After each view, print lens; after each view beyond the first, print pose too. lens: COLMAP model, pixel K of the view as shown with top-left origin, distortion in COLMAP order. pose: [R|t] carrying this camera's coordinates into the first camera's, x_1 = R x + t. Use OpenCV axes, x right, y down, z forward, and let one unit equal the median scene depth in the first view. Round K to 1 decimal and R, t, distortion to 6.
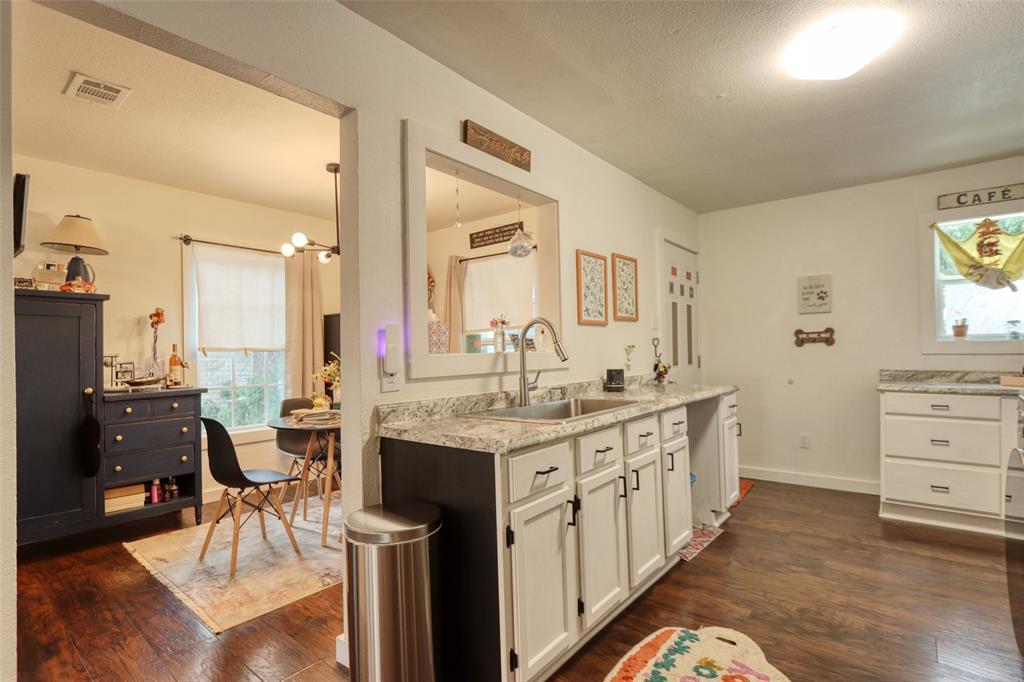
lens RADIAL K [[491.4, 0, 513.7], [0, 491.4, 348.0], [0, 0, 1]] dist [-0.018436, 0.003679]
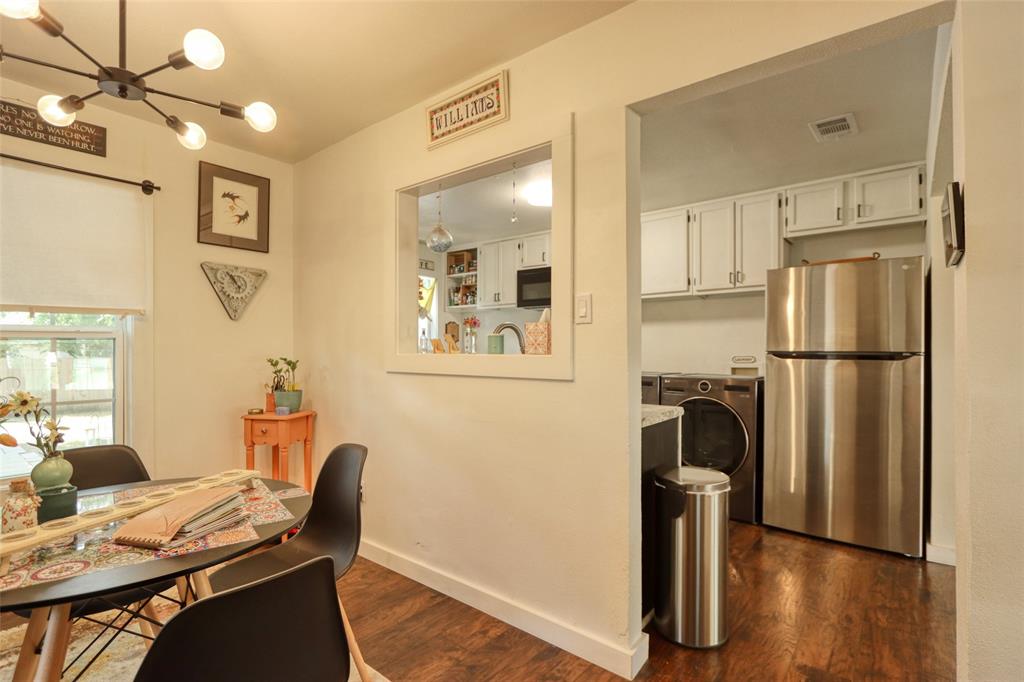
lens RADIAL K [[491.4, 0, 514.1], [0, 491.4, 349.0], [0, 0, 1]] dist [-0.018436, 0.003679]
pose [[-0.004972, 0.019069, 0.999806, -0.800249], [-0.007180, 0.999792, -0.019104, 0.013914], [-0.999962, -0.007273, -0.004834, 0.751559]]
